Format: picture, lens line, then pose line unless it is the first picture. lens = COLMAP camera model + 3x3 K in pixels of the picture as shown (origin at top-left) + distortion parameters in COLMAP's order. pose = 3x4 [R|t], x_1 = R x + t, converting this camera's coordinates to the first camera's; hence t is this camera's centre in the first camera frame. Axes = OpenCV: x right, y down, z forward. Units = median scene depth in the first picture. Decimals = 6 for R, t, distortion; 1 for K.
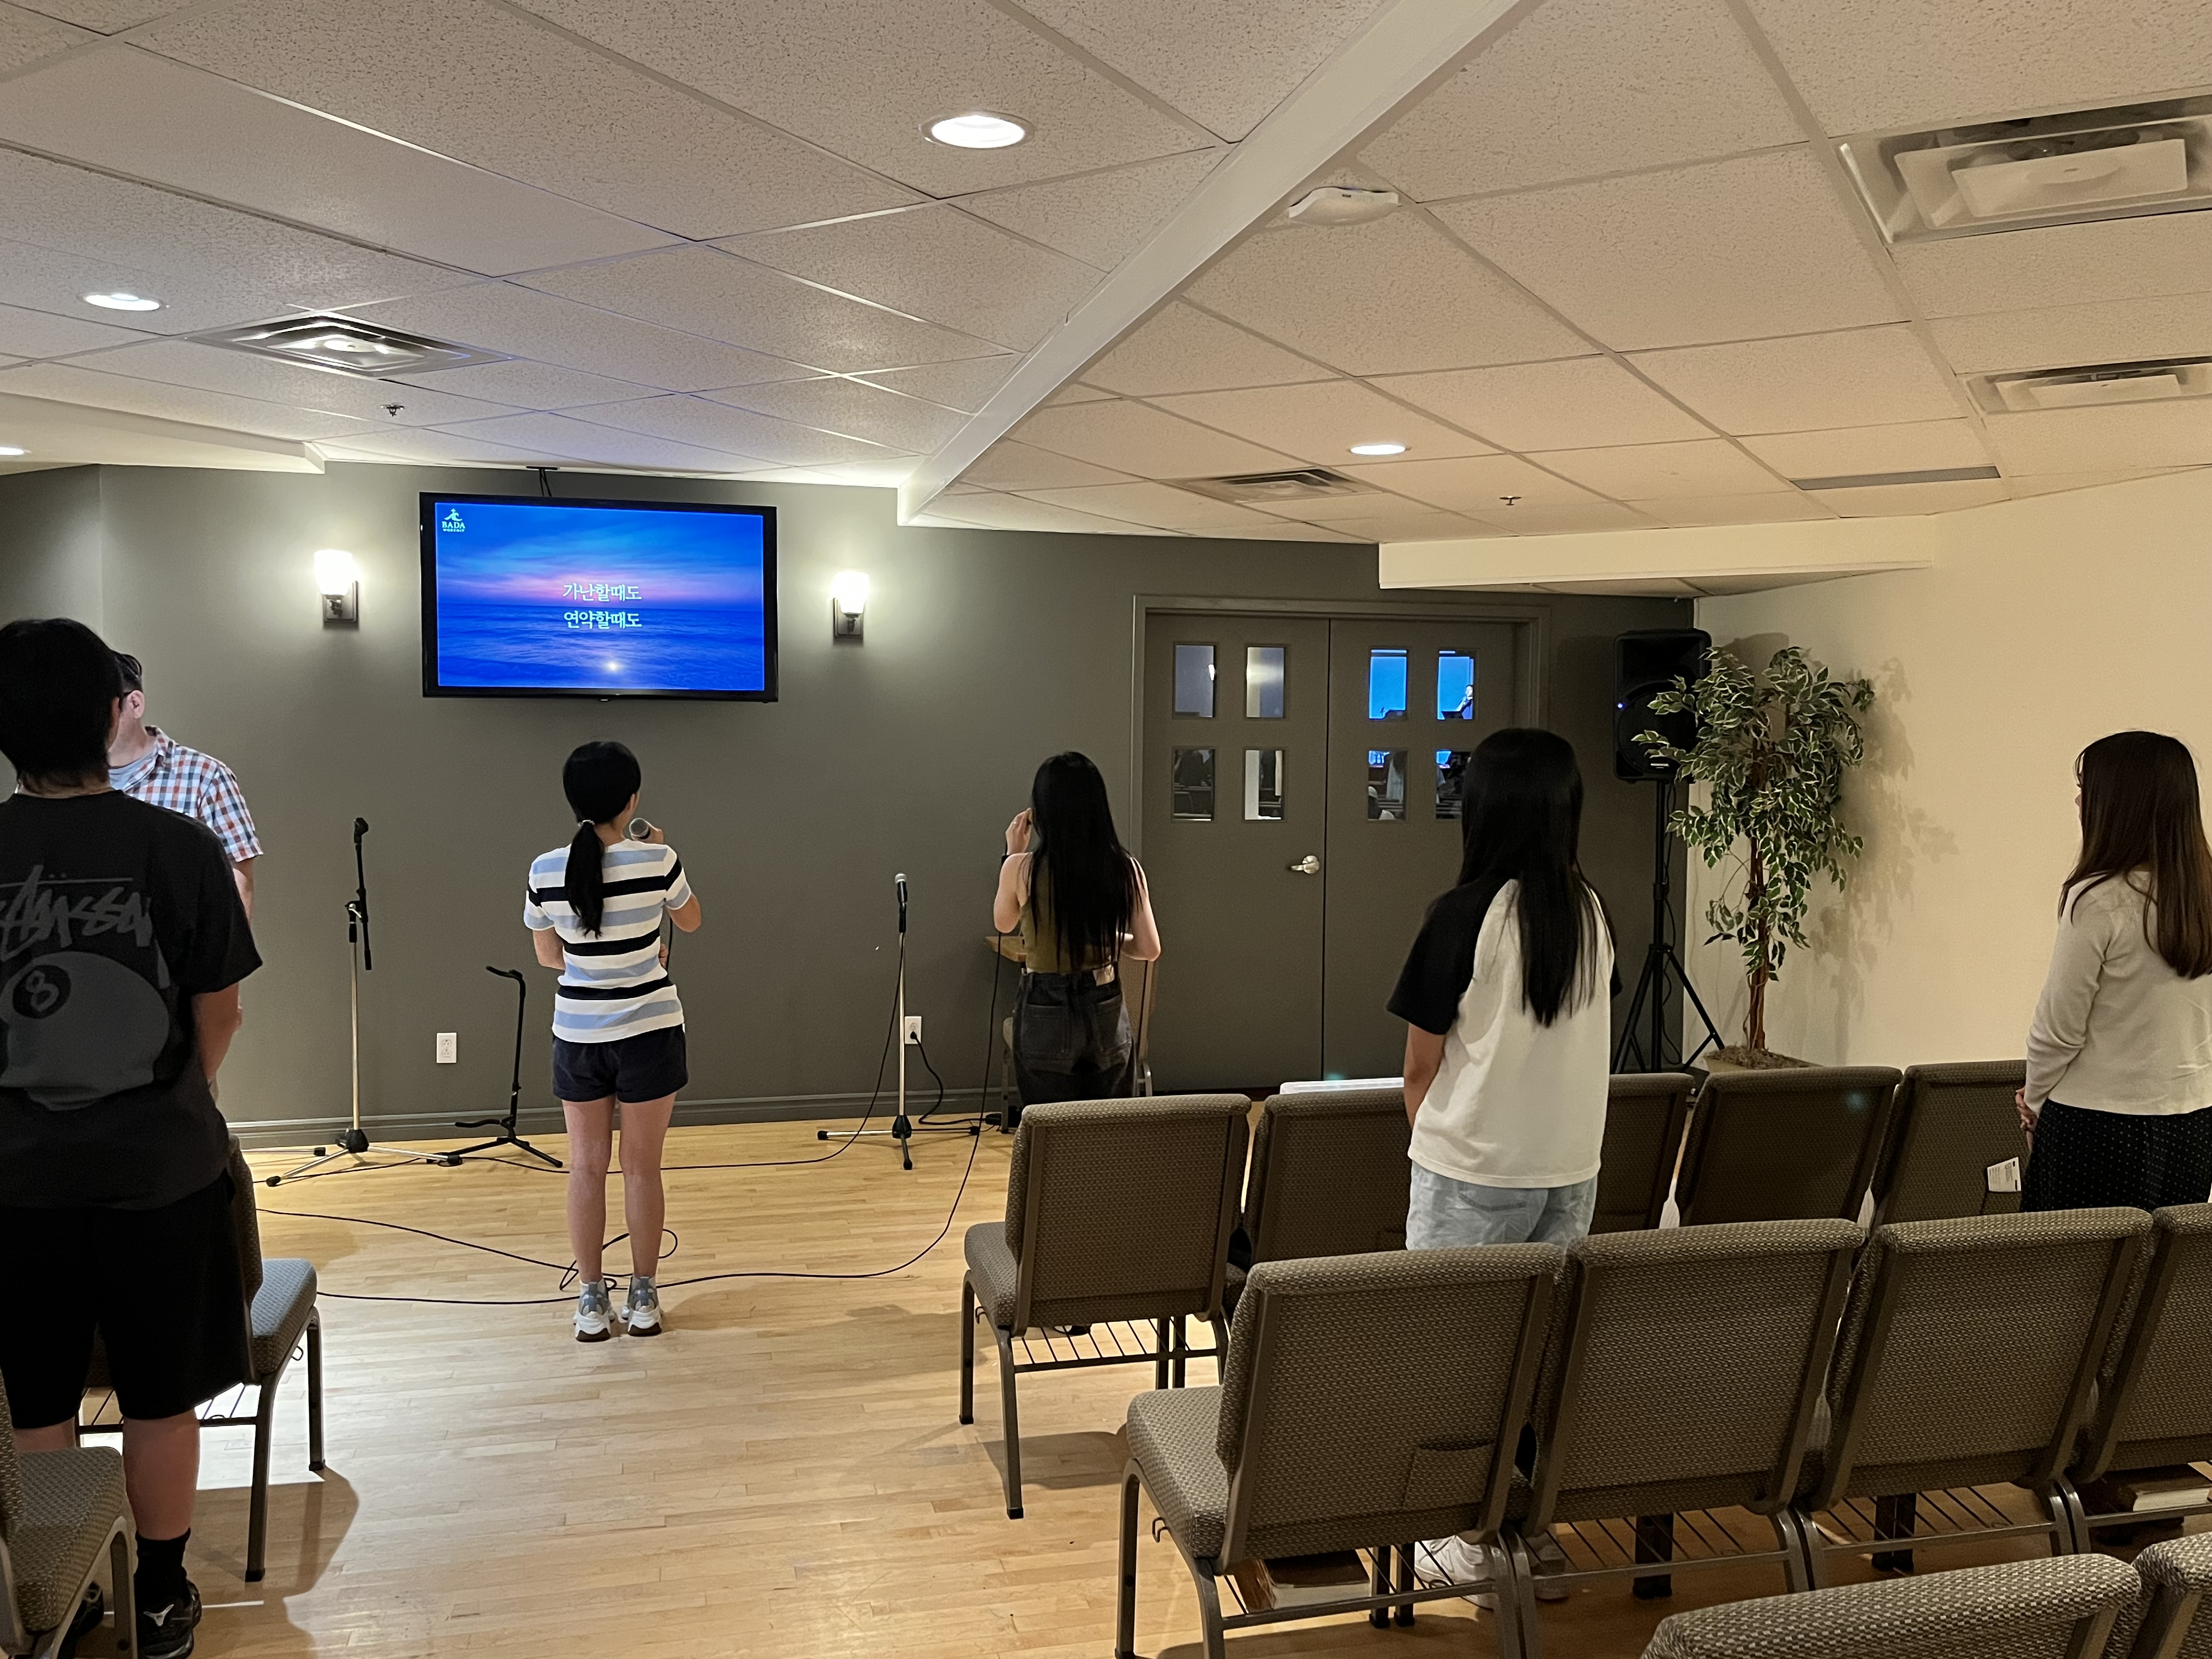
lens RADIAL K [[1783.5, 0, 1083.5], [0, 1783.5, 836.4], [0, 0, 1]] dist [0.050111, -0.027512]
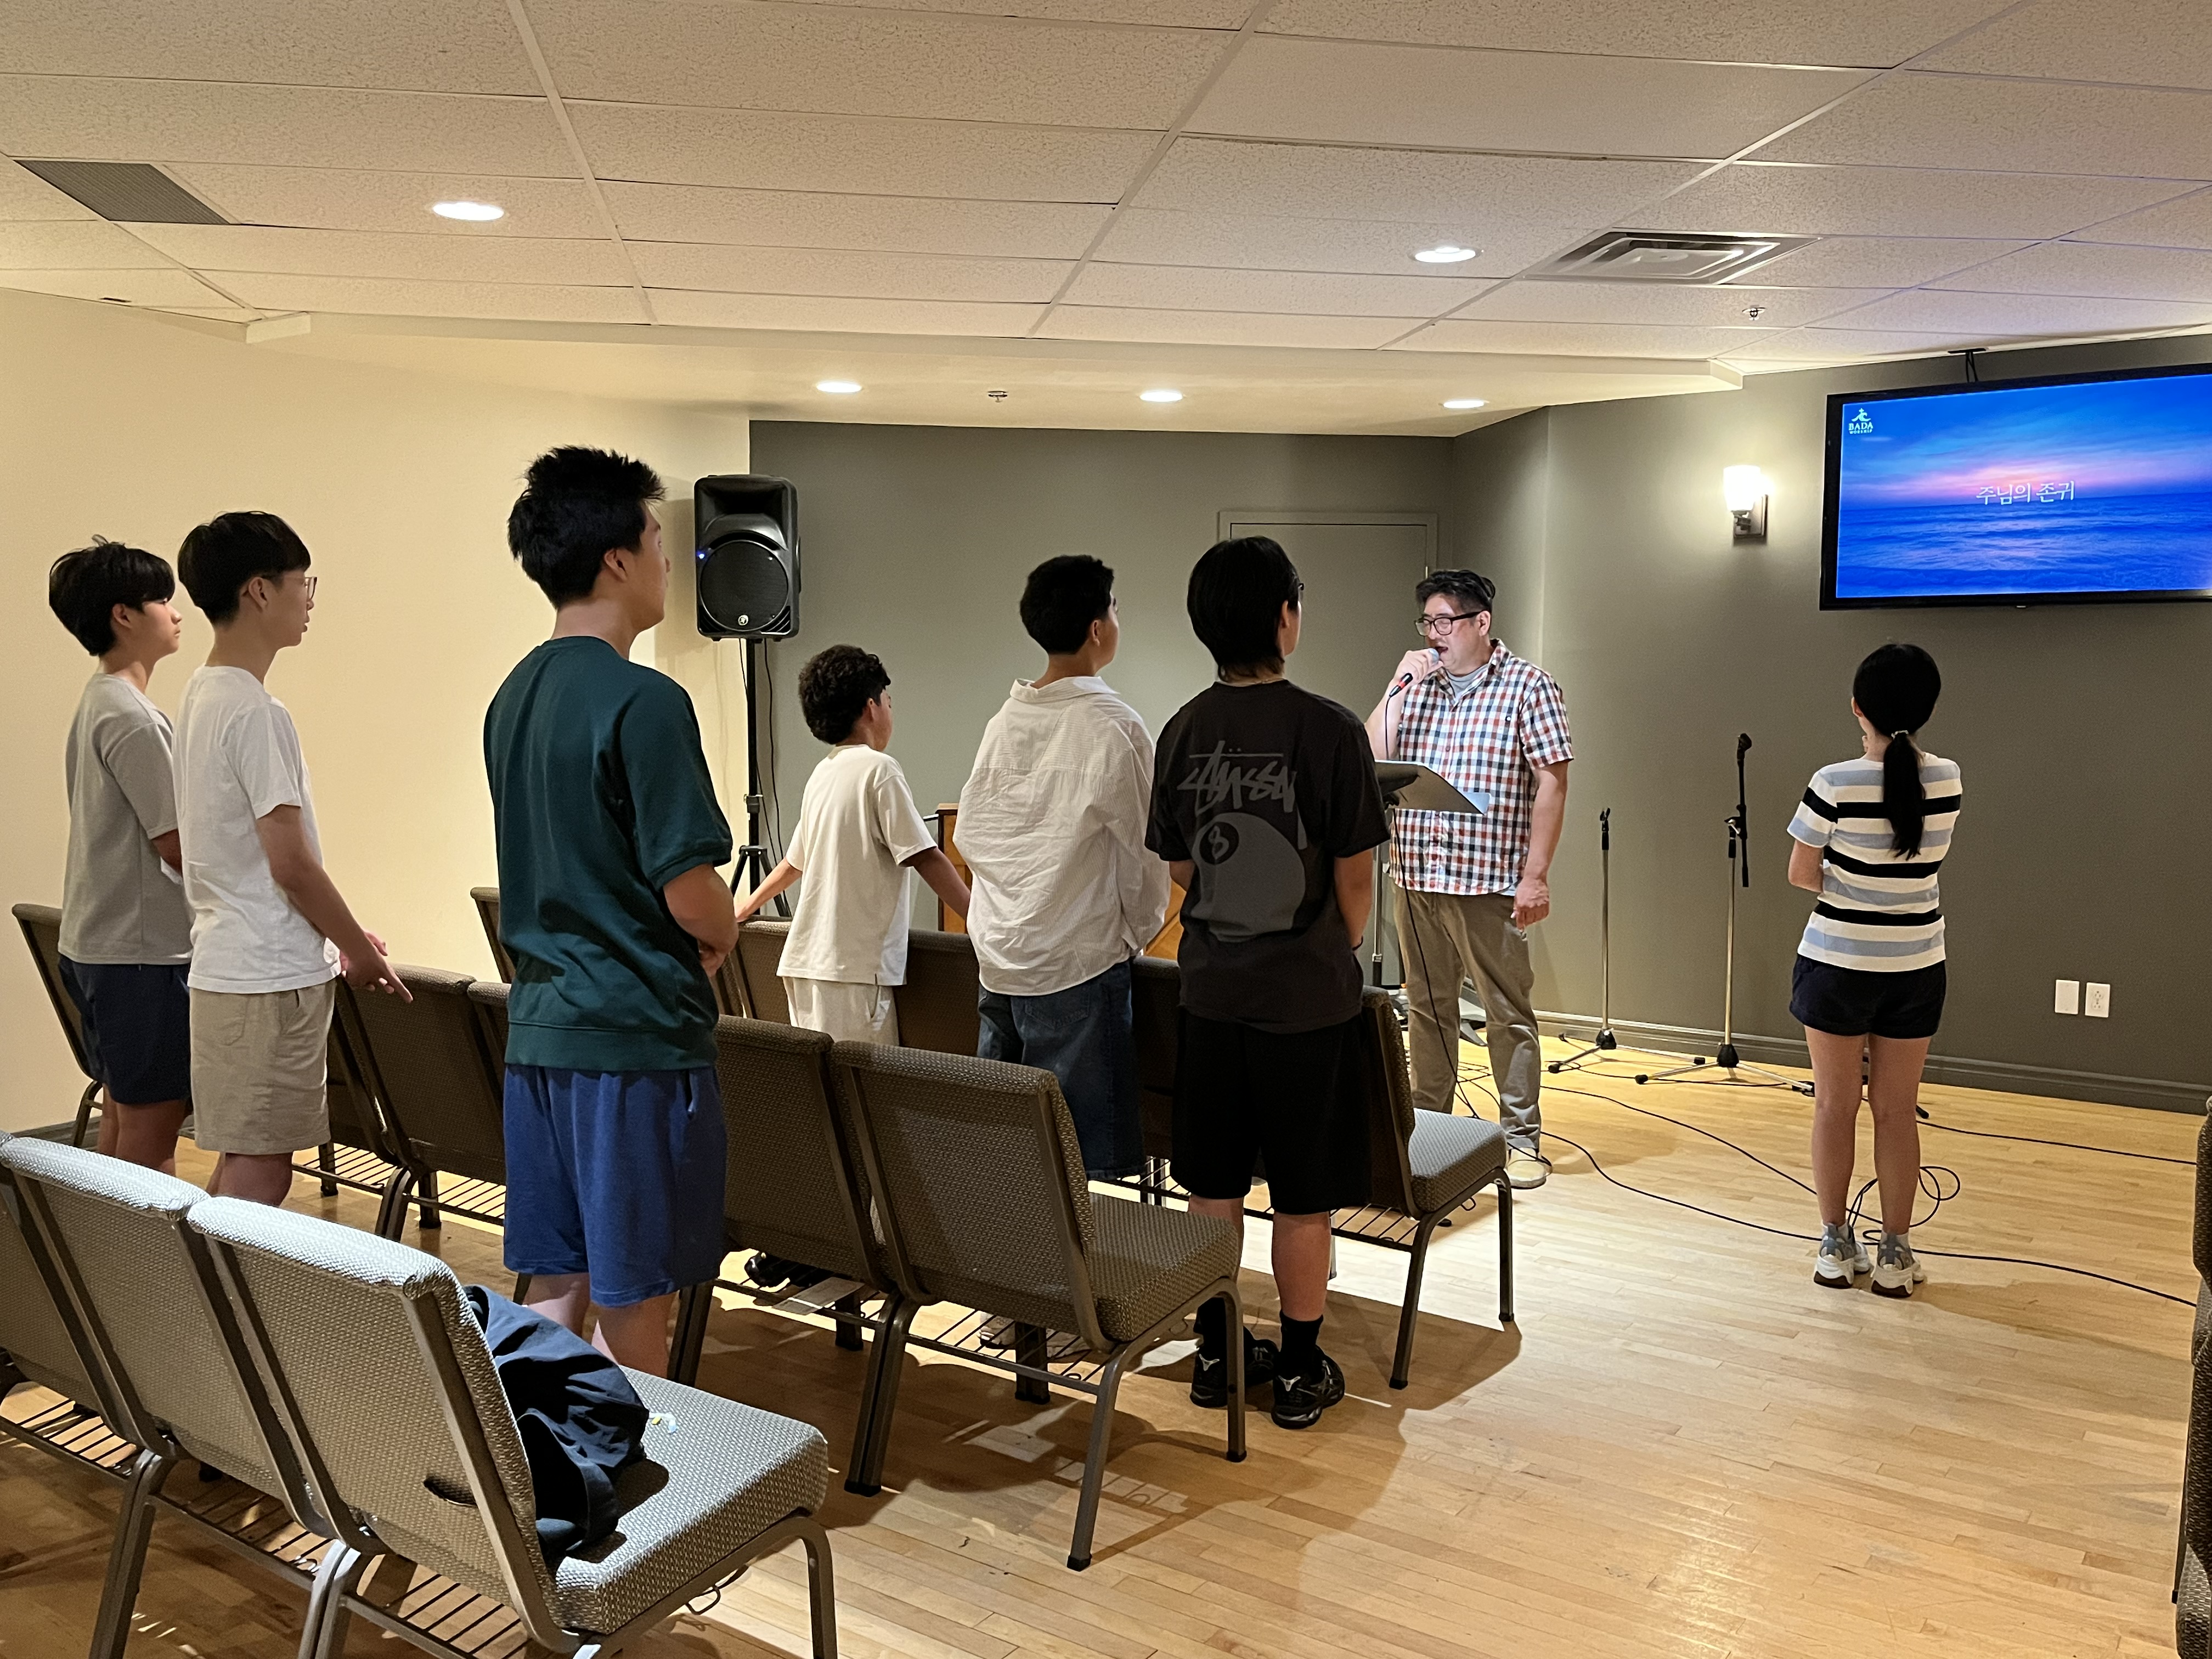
lens RADIAL K [[1843.5, 0, 1090.0], [0, 1843.5, 840.0], [0, 0, 1]] dist [0.035095, -0.006434]
pose [[0.655752, 0.063745, -0.752281, 0.132424], [-0.038796, 0.997958, 0.050745, 0.010245], [0.753979, -0.004091, 0.656886, 0.051376]]
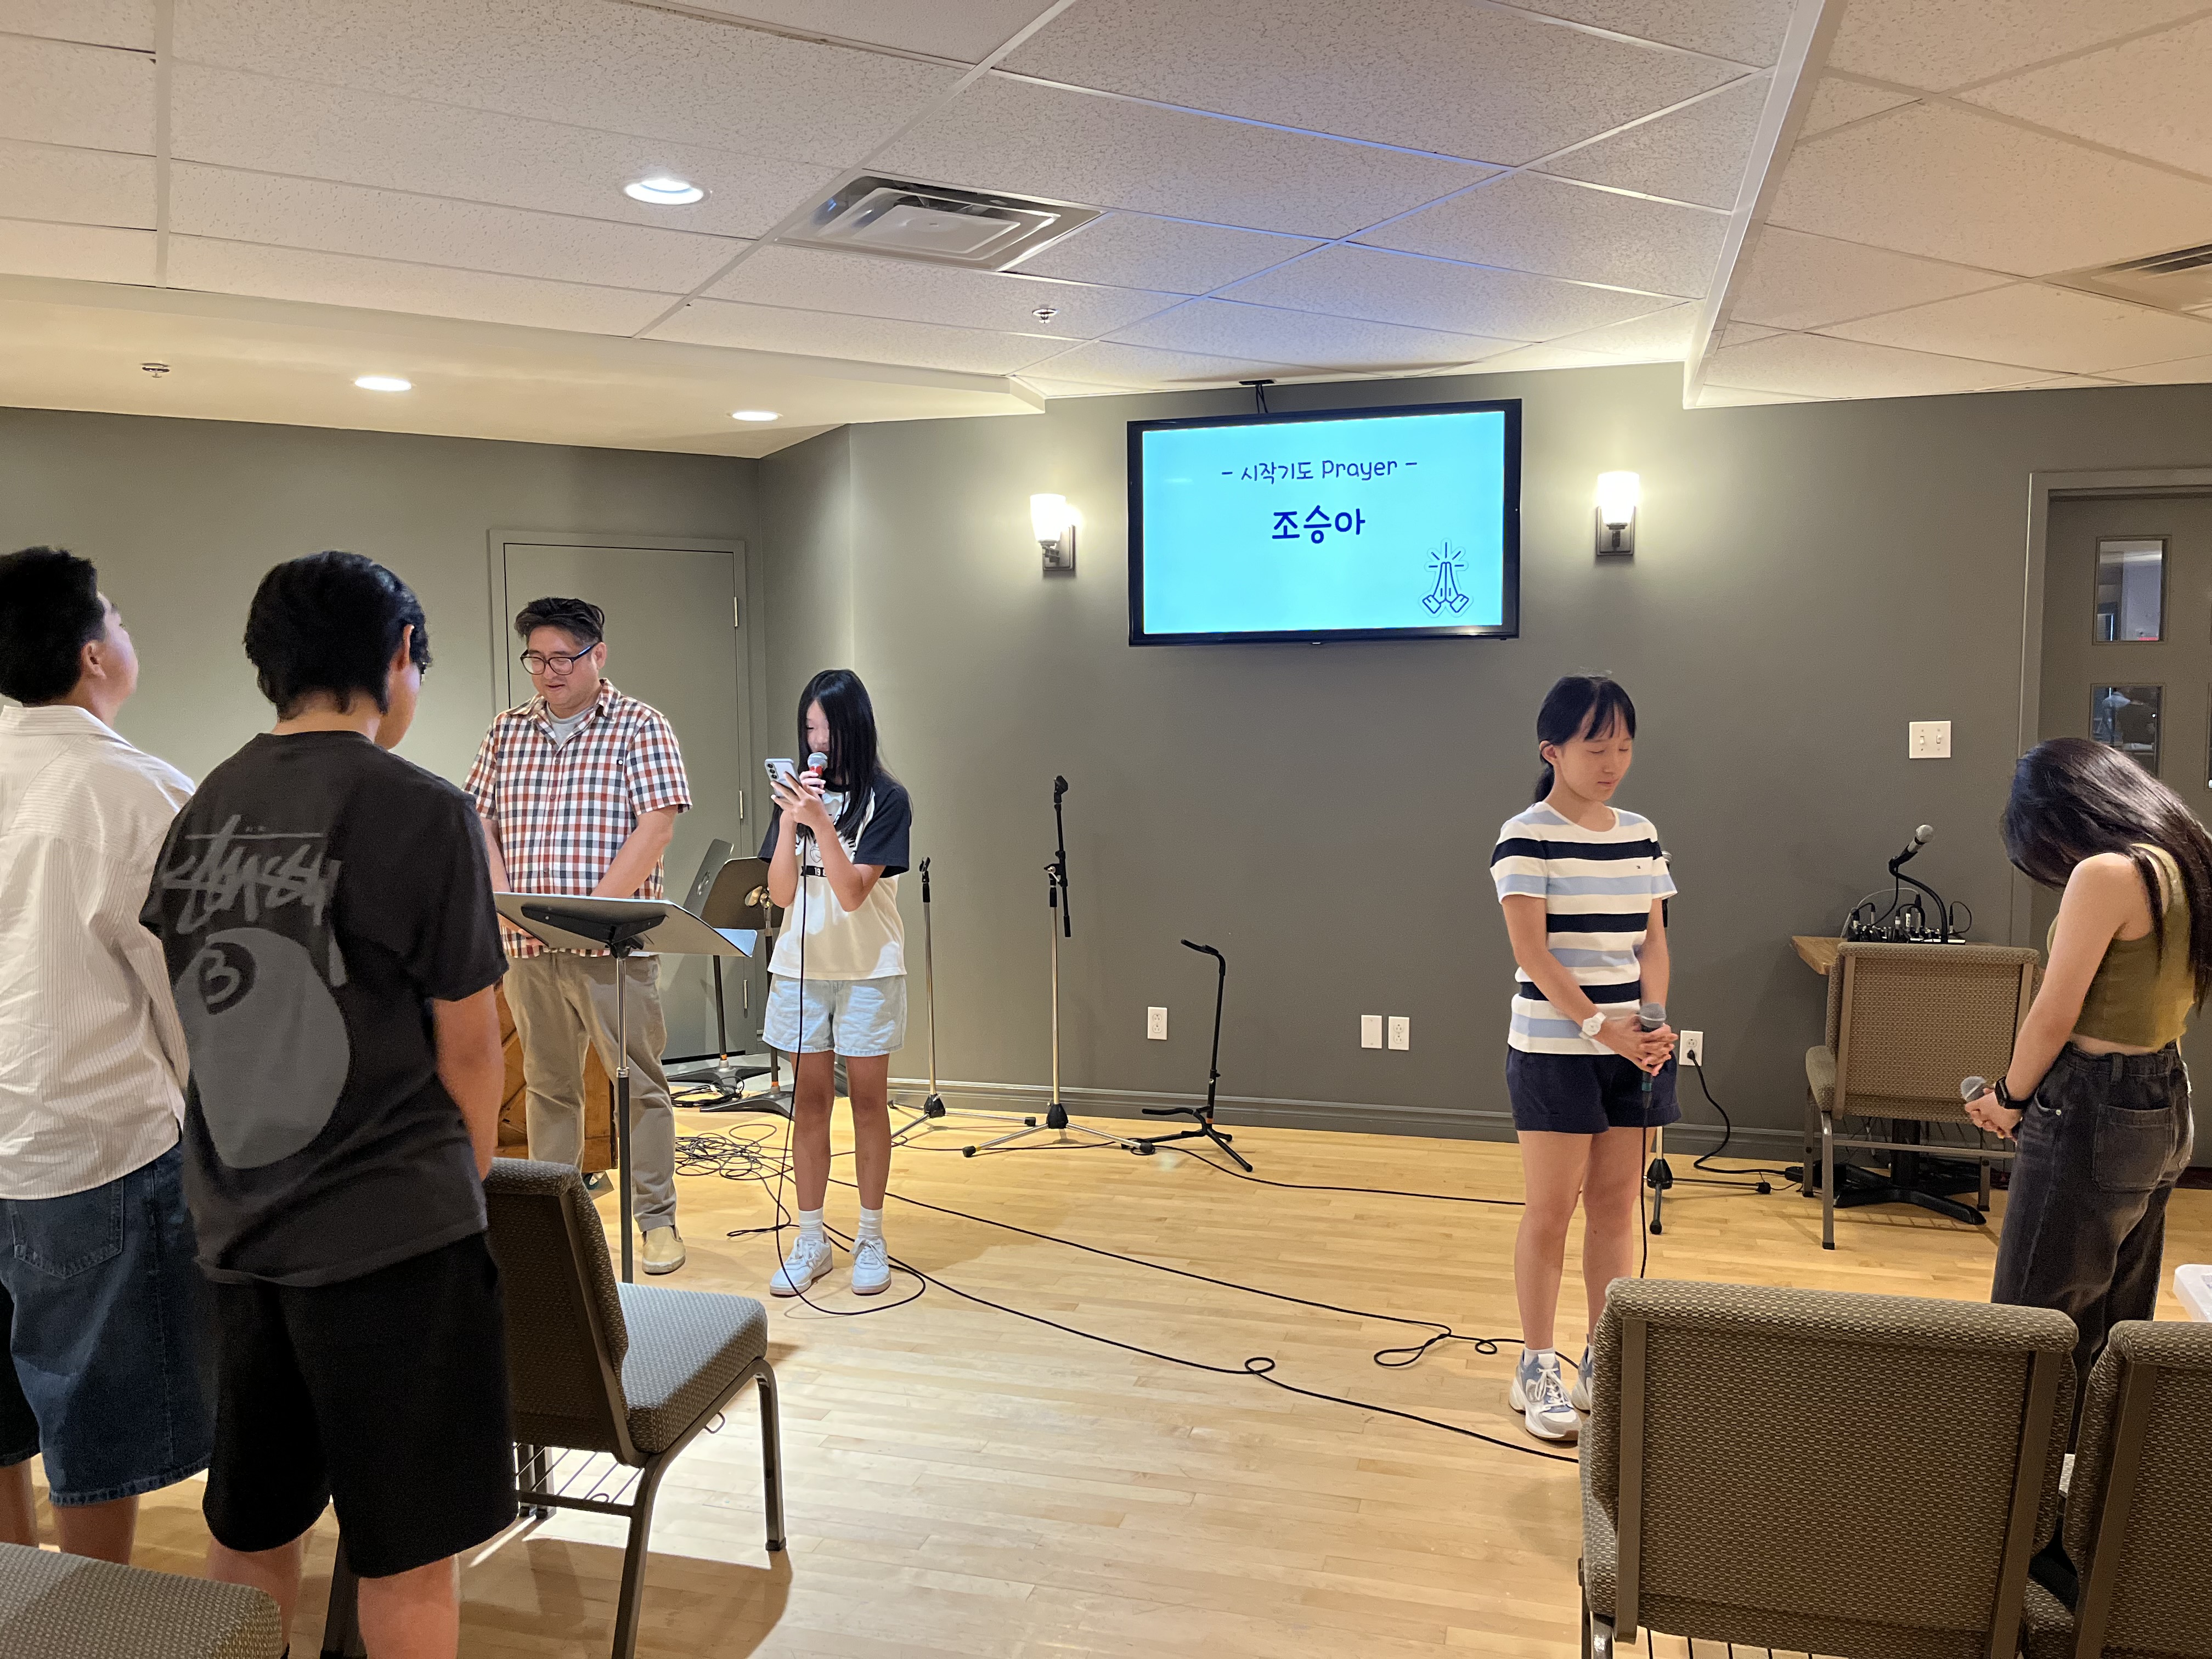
lens RADIAL K [[1677.8, 0, 1088.8], [0, 1677.8, 841.1], [0, 0, 1]] dist [0.038770, -0.020597]
pose [[0.869821, 0.025441, -0.492710, 0.043118], [-0.014946, 0.999570, 0.025226, 0.001660], [0.493140, -0.014578, 0.869828, 0.237809]]
